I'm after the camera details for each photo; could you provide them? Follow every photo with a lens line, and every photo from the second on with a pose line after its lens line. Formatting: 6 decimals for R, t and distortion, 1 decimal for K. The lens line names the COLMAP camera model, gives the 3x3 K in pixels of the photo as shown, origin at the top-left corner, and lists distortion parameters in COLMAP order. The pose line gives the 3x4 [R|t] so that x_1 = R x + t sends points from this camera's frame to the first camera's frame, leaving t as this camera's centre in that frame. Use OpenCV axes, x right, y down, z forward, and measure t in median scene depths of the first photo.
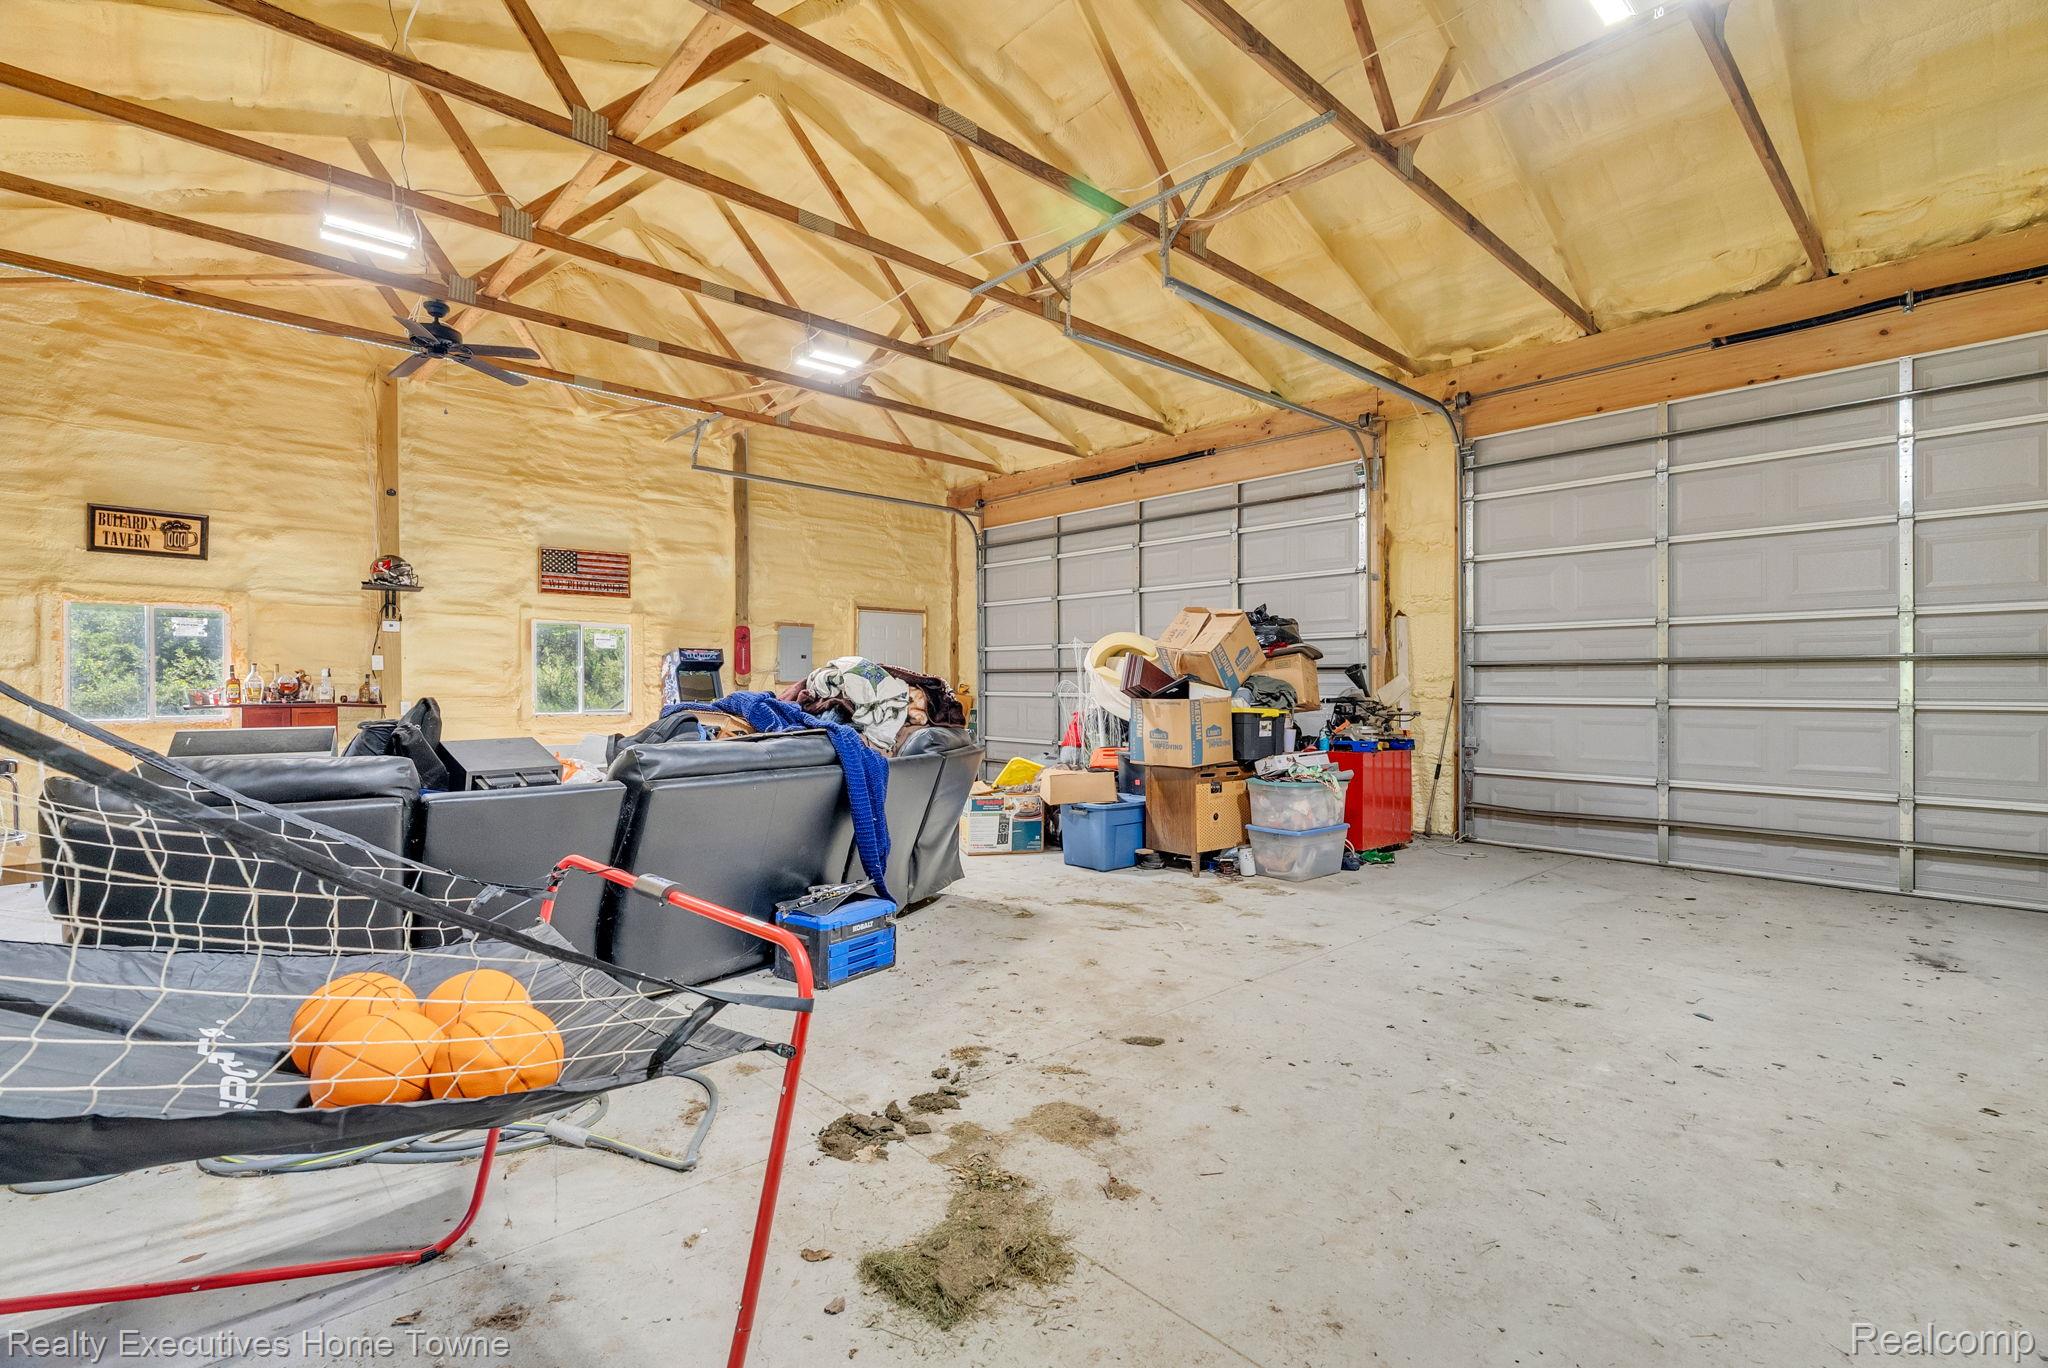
lens RADIAL K [[961.4, 0, 1013.3], [0, 961.4, 684.9], [0, 0, 1]] dist [-0.005049, 0.002067]
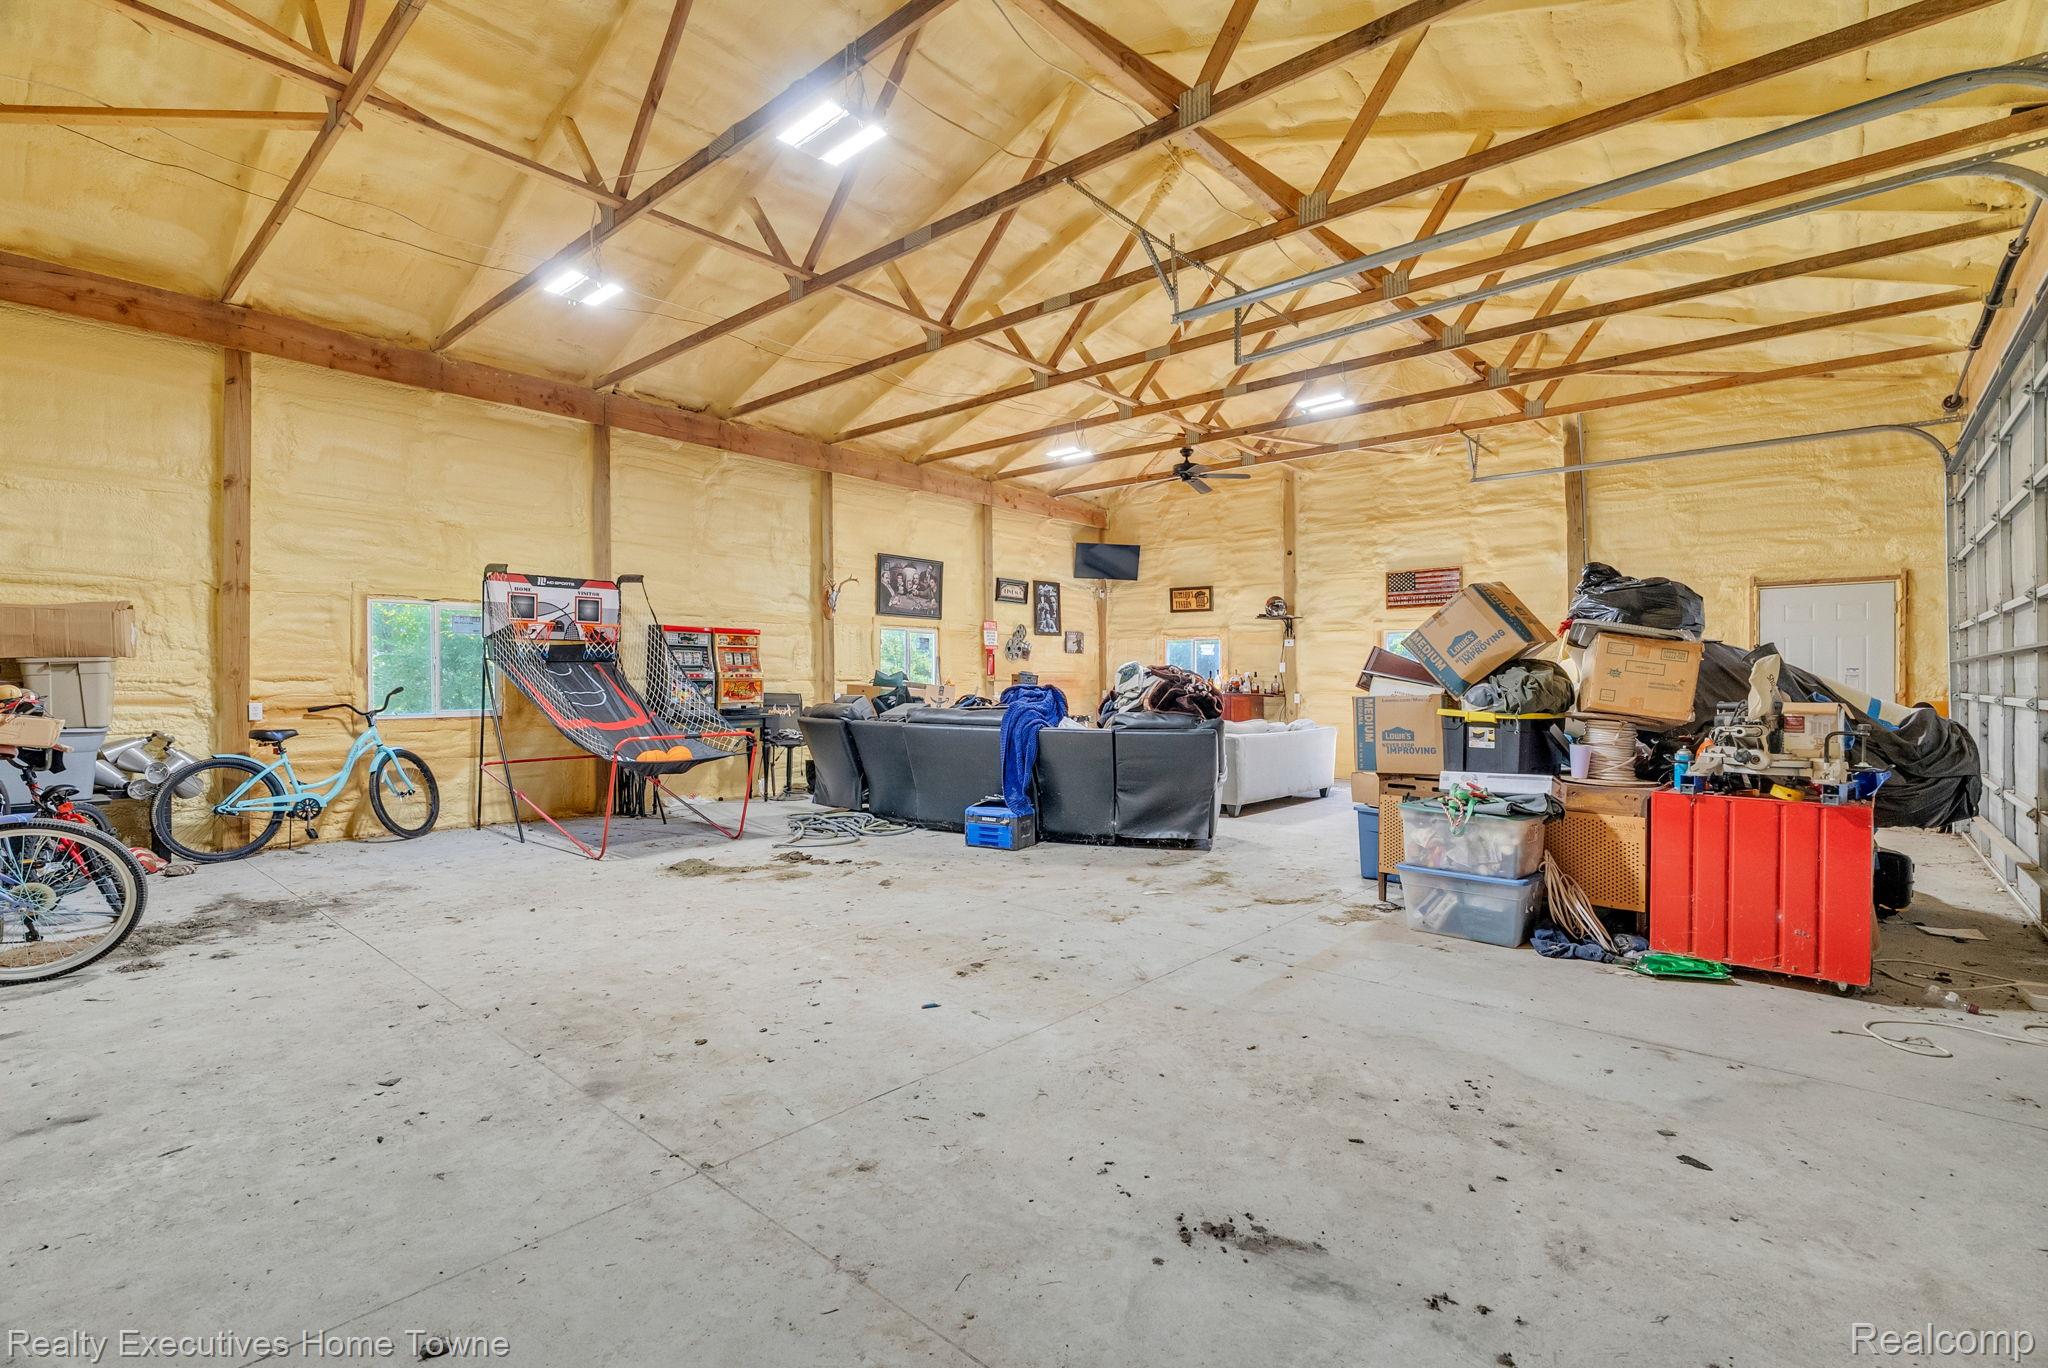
lens RADIAL K [[961.4, 0, 1022.3], [0, 961.4, 682.0], [0, 0, 1]] dist [-0.005049, 0.002067]
pose [[0.076624, -0.000927, -0.997060, 0.783395], [-0.002679, 0.999996, -0.001136, 0.002451], [0.997056, 0.002758, 0.076621, 0.458745]]
